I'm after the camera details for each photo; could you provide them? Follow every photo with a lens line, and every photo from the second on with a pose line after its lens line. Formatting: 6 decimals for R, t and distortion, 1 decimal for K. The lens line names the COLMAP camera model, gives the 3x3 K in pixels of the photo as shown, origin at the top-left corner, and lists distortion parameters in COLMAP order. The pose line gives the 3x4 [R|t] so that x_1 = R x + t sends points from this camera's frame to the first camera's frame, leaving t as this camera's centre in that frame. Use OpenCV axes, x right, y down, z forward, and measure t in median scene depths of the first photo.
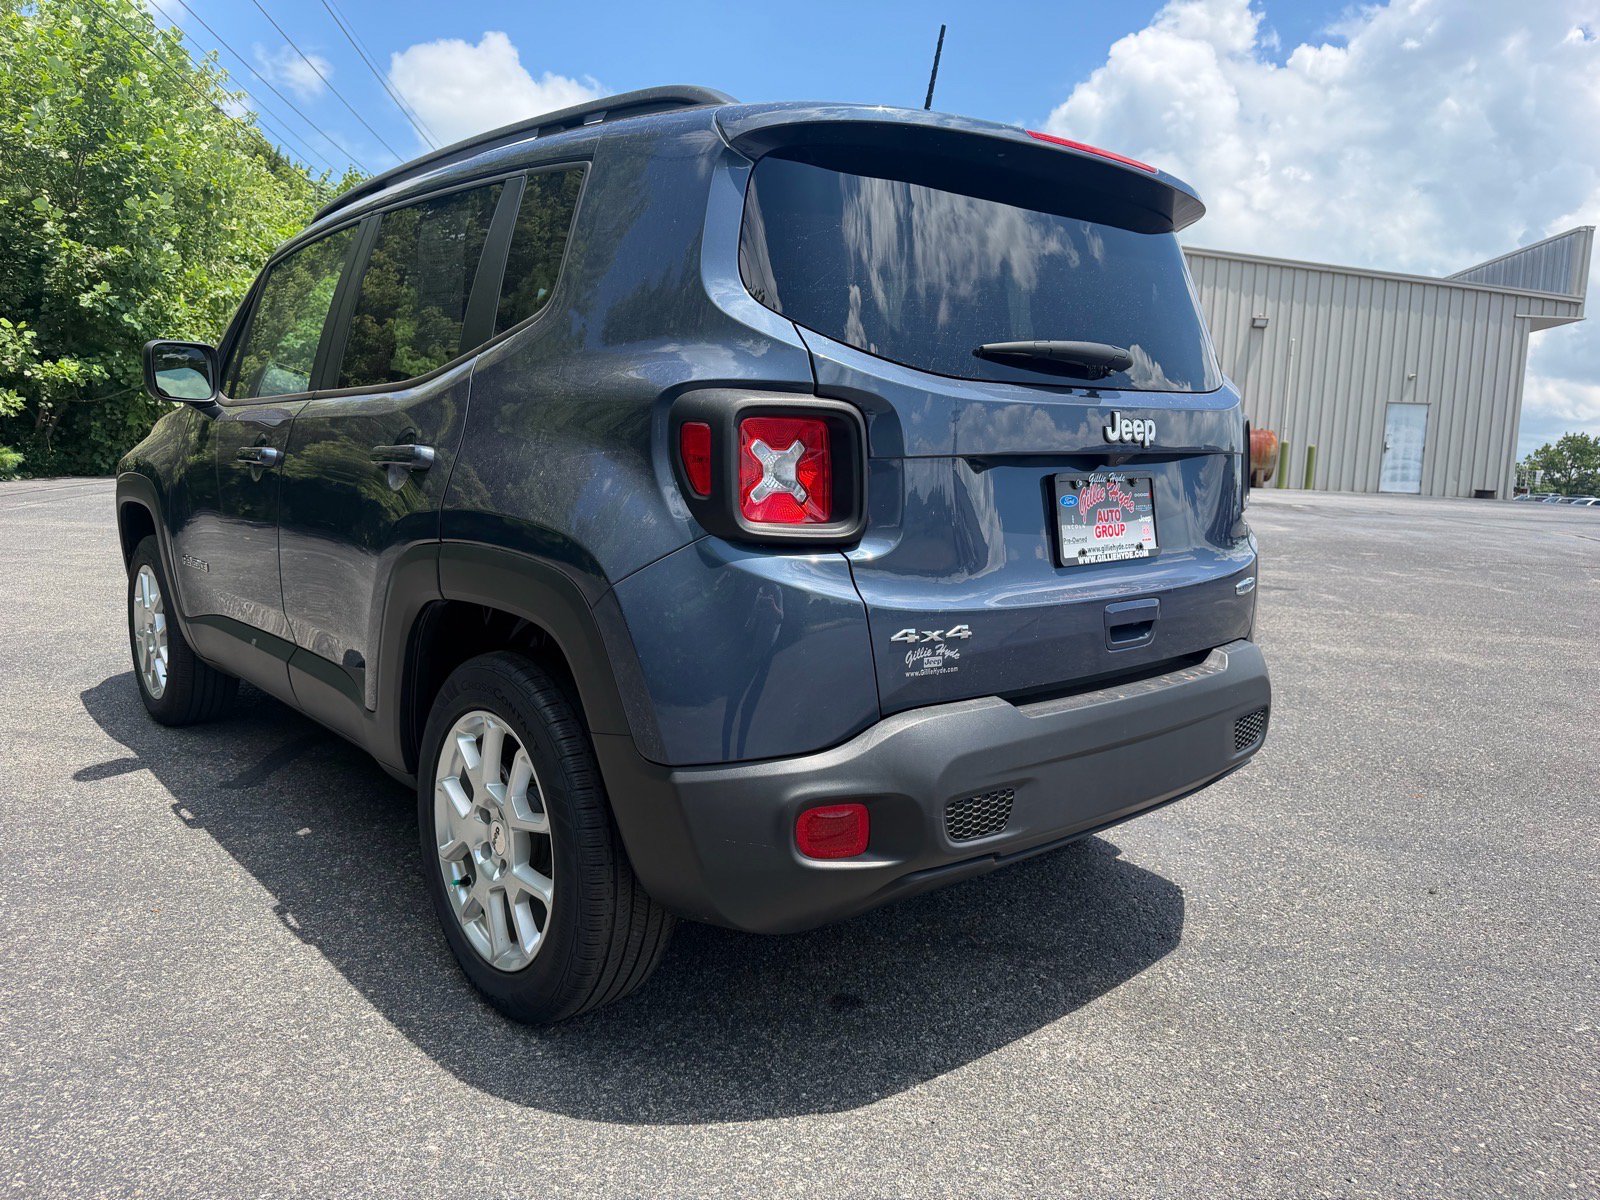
lens RADIAL K [[1155.5, 0, 794.9], [0, 1155.5, 589.6], [0, 0, 1]] dist [0.012468, -0.025228]
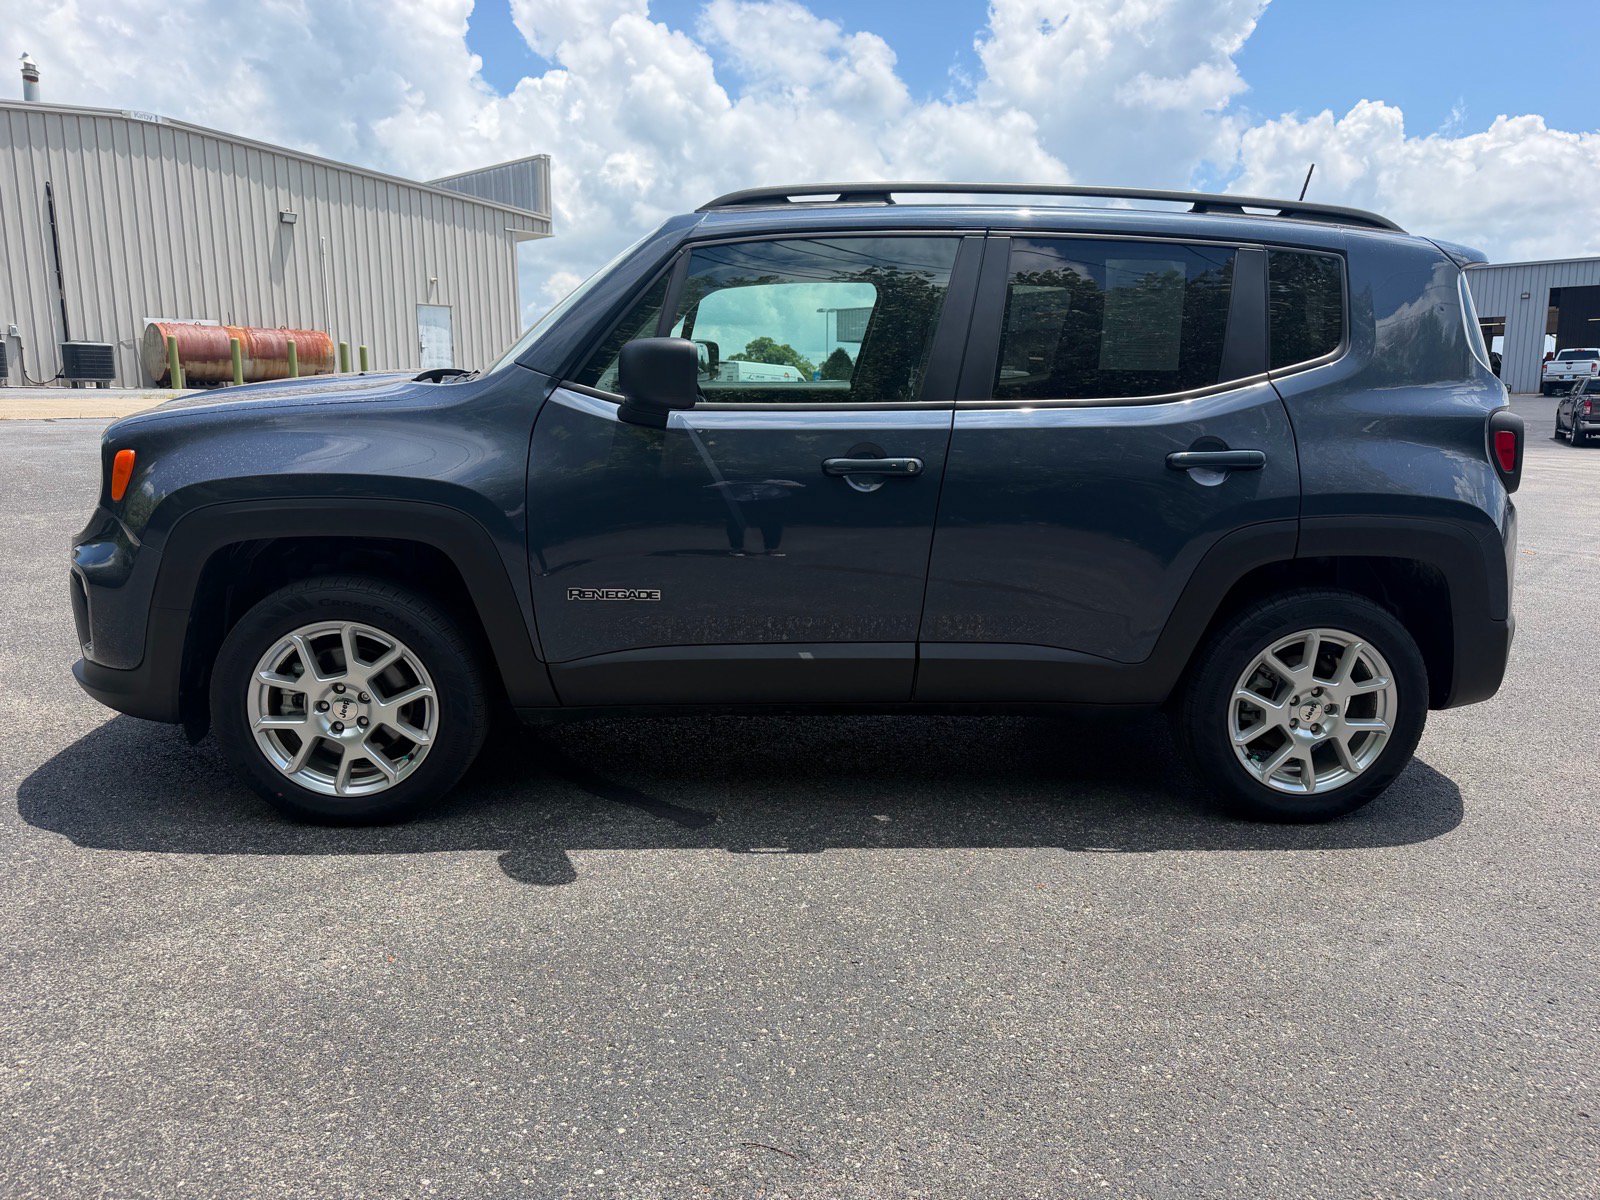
lens RADIAL K [[1155.5, 0, 811.4], [0, 1155.5, 626.3], [0, 0, 1]] dist [0.012468, -0.025228]
pose [[0.602724, -0.197696, 0.773072, -1.678090], [0.099807, 0.979892, 0.172772, -0.203897], [-0.791683, -0.026975, 0.610336, 0.565704]]
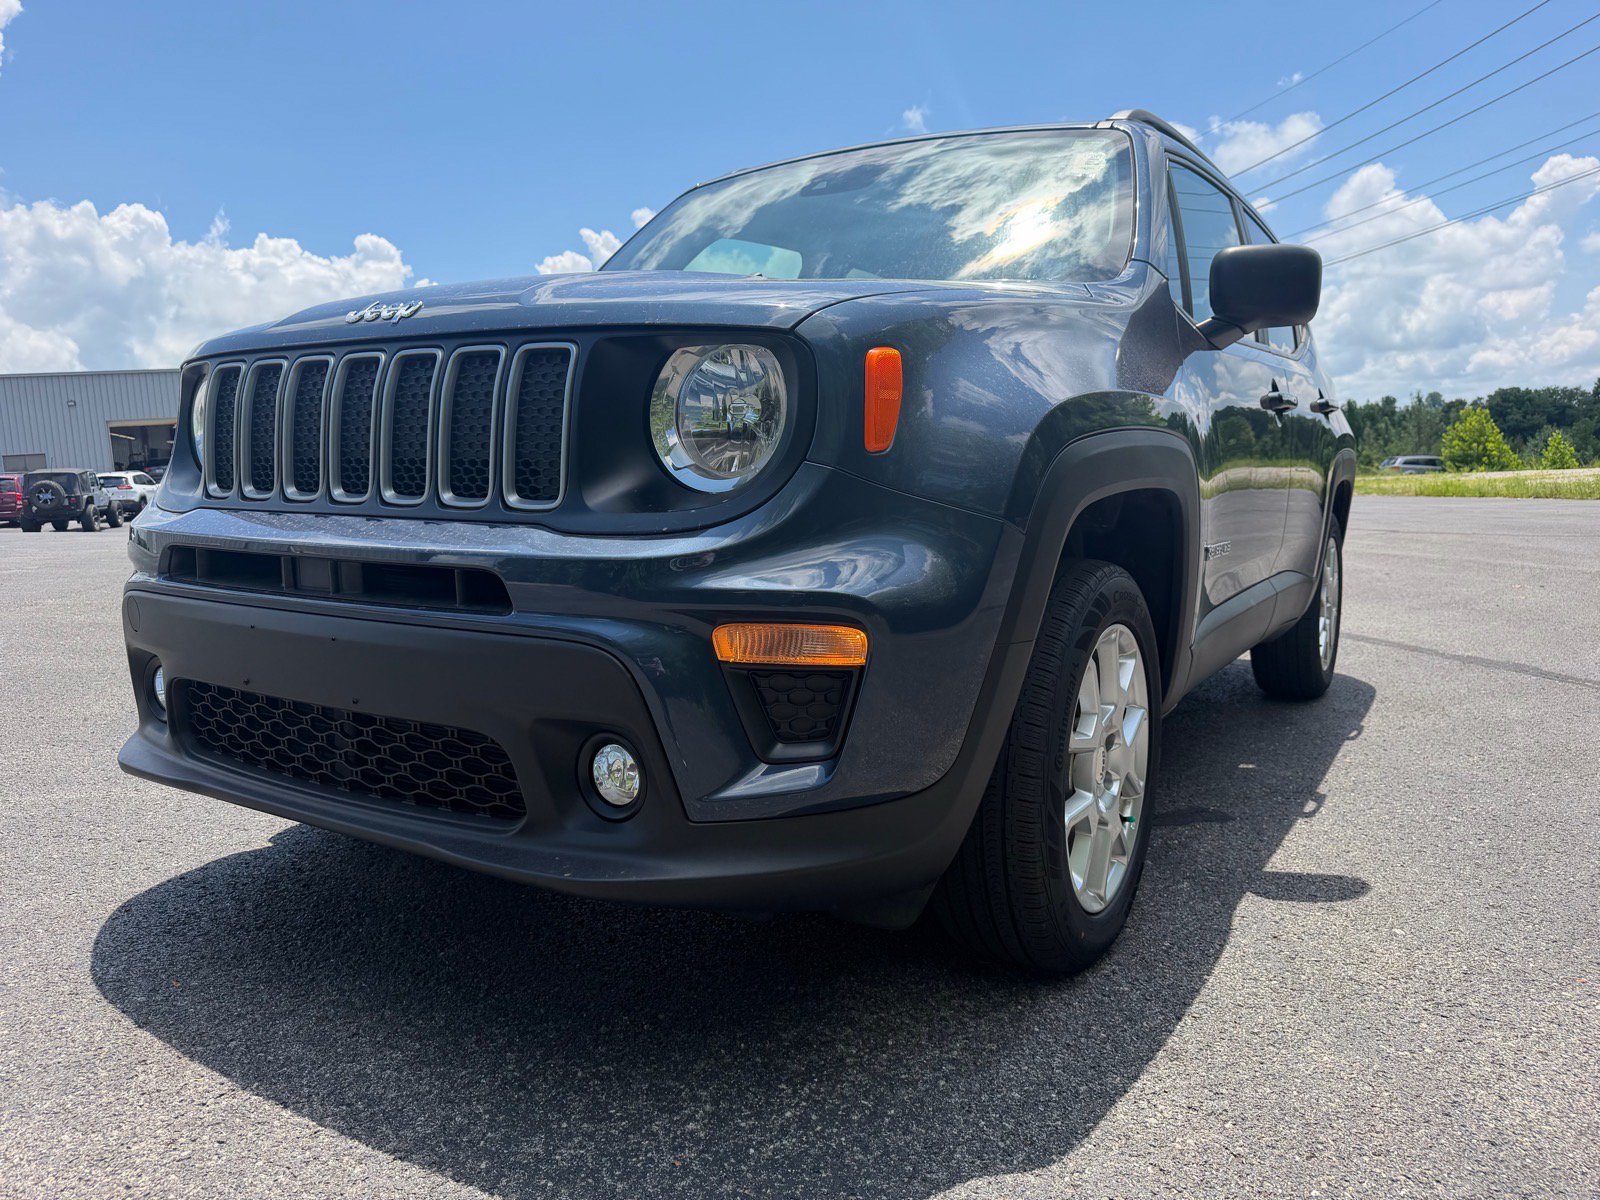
lens RADIAL K [[1155.5, 0, 825.3], [0, 1155.5, 603.6], [0, 0, 1]] dist [0.012468, -0.025228]
pose [[-0.310023, -0.139620, 0.940421, -1.712368], [0.122029, 0.975132, 0.185002, -0.231629], [-0.942865, 0.172114, -0.285276, 2.200773]]
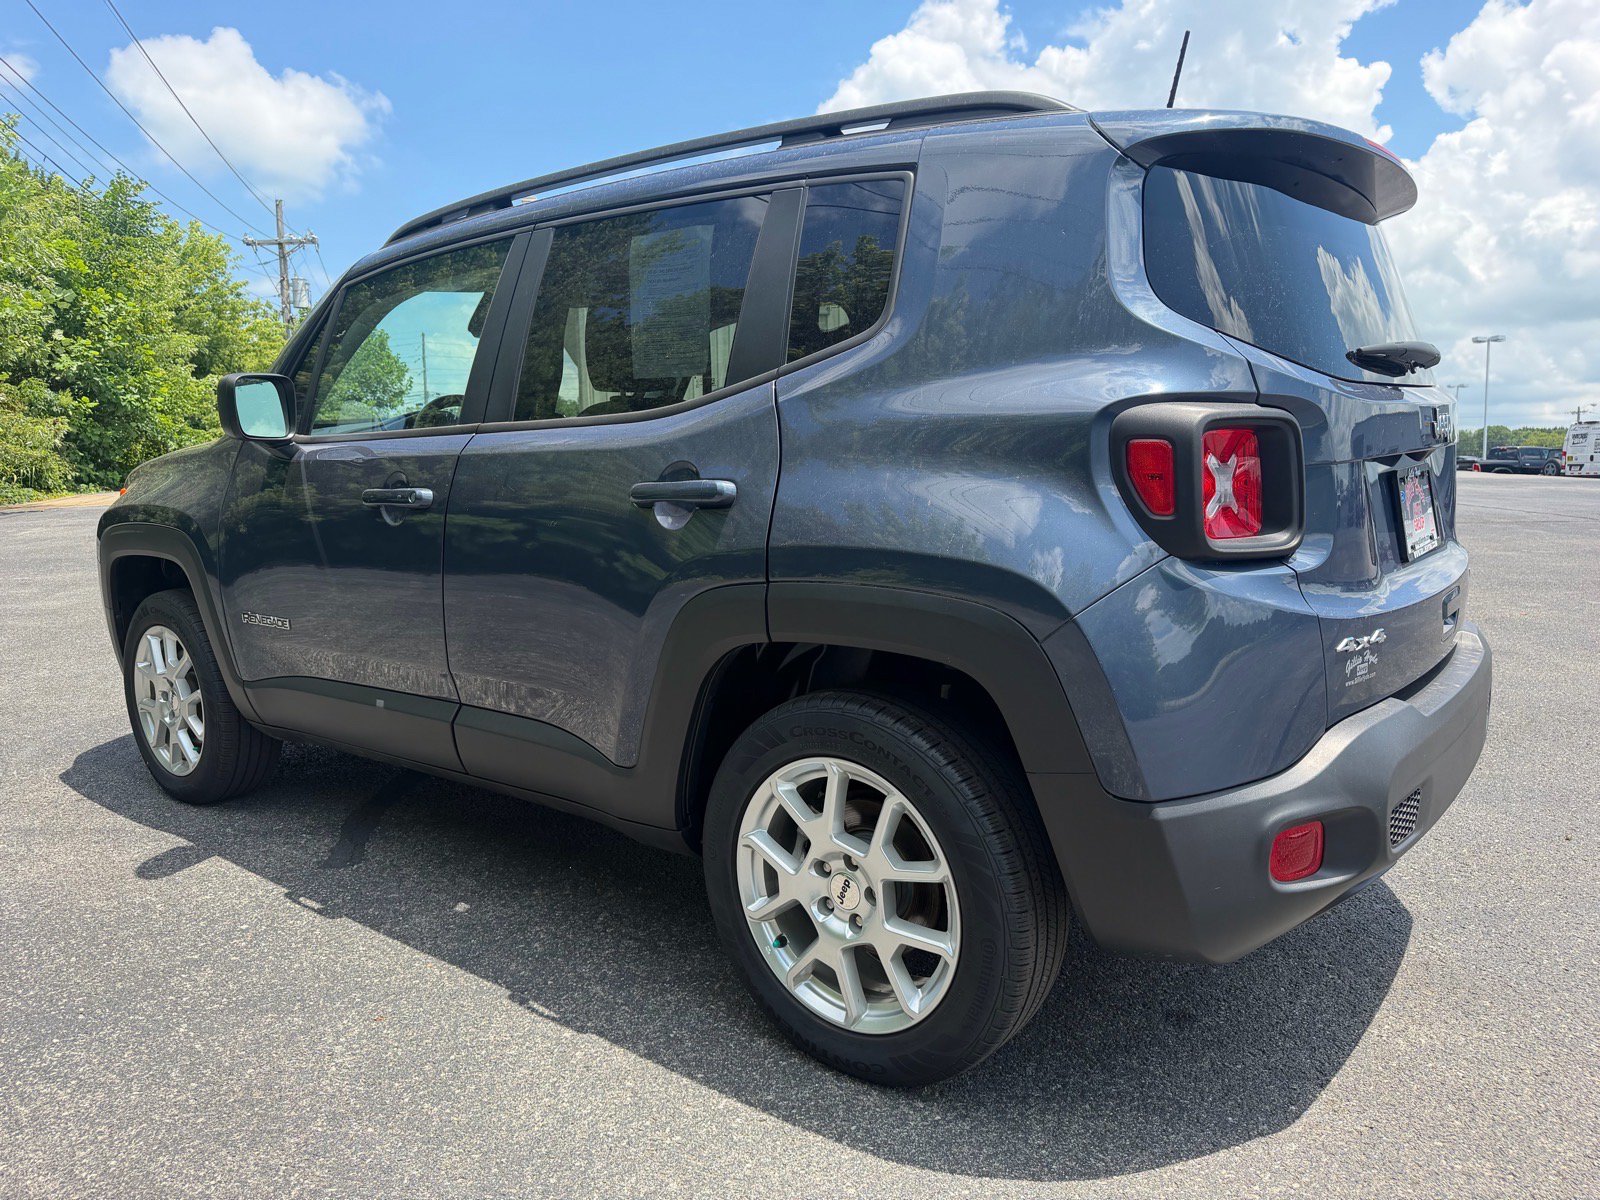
lens RADIAL K [[1155.5, 0, 792.2], [0, 1155.5, 589.7], [0, 0, 1]] dist [0.012468, -0.025228]
pose [[0.982723, -0.071692, 0.170635, -0.415169], [0.071466, 0.997415, 0.007476, -0.037215], [-0.170730, 0.004848, 0.985306, 0.082693]]
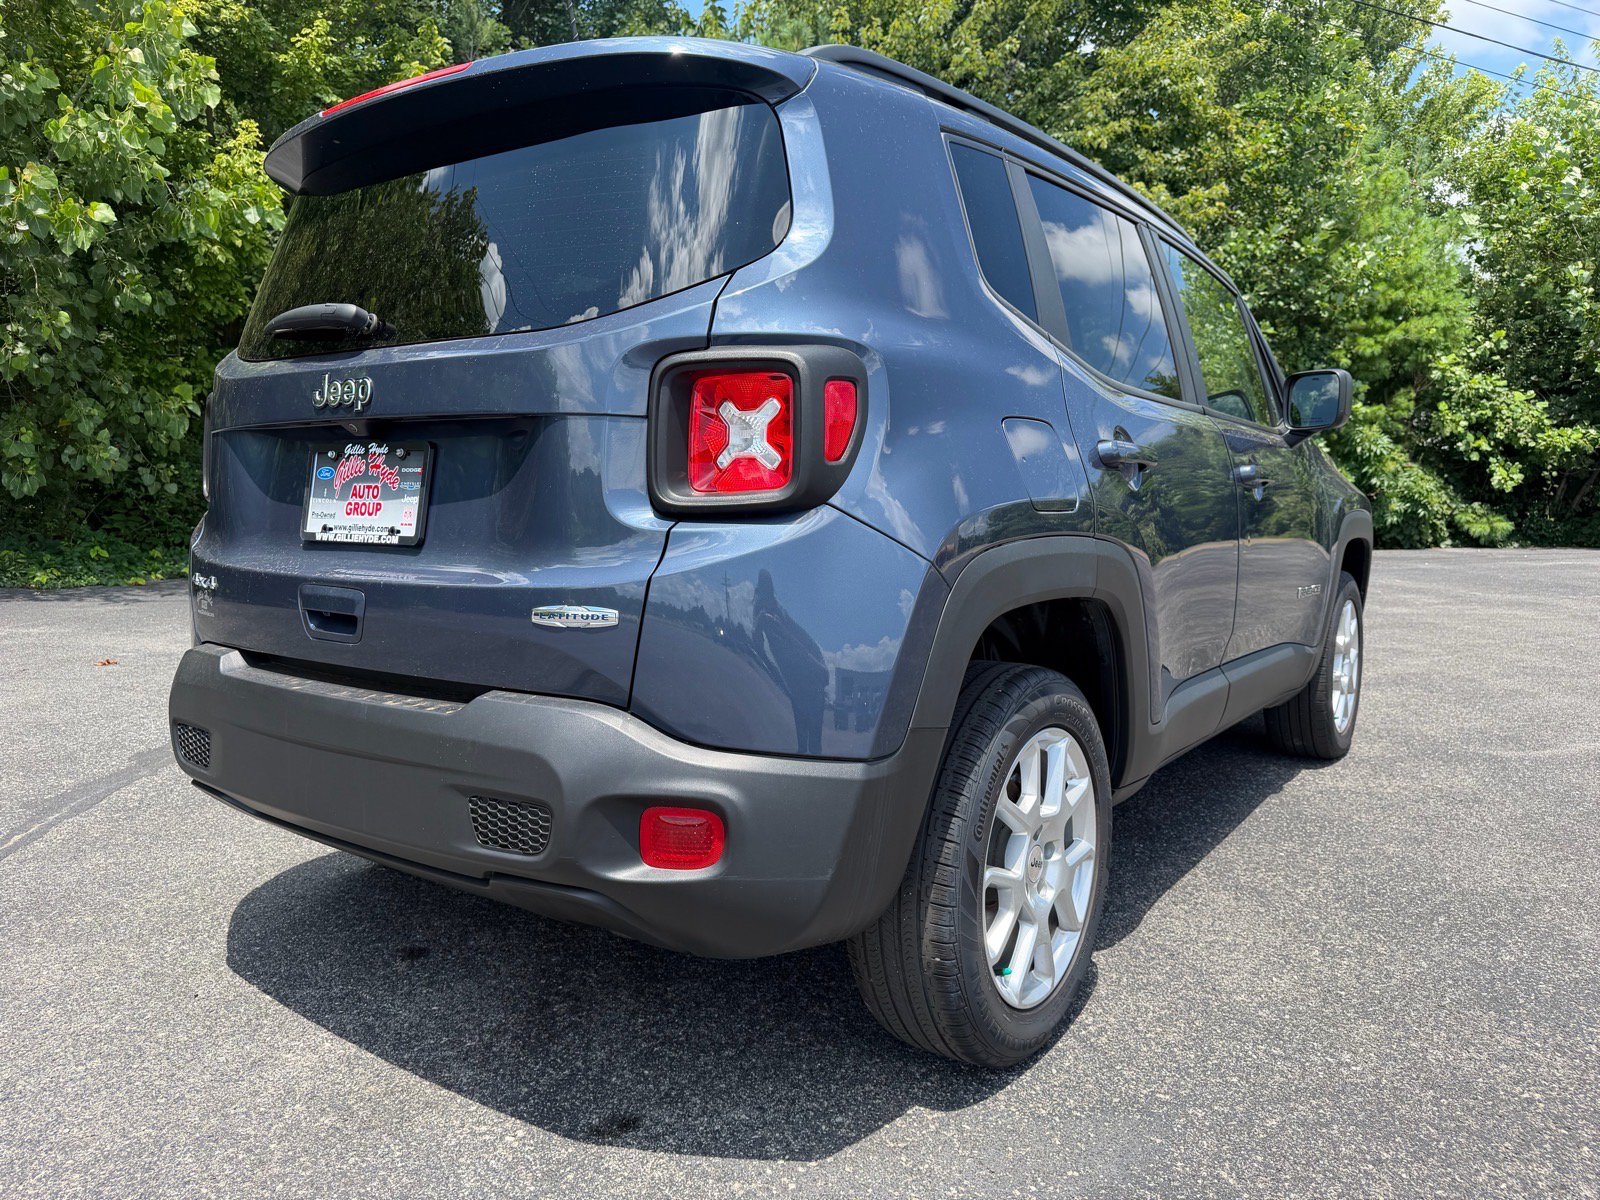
lens RADIAL K [[1155.5, 0, 806.3], [0, 1155.5, 597.1], [0, 0, 1]] dist [0.012468, -0.025228]
pose [[0.213232, 0.071270, -0.974399, 1.120634], [-0.136618, 0.989712, 0.042493, -0.062852], [0.967402, 0.124060, 0.220775, 1.056023]]
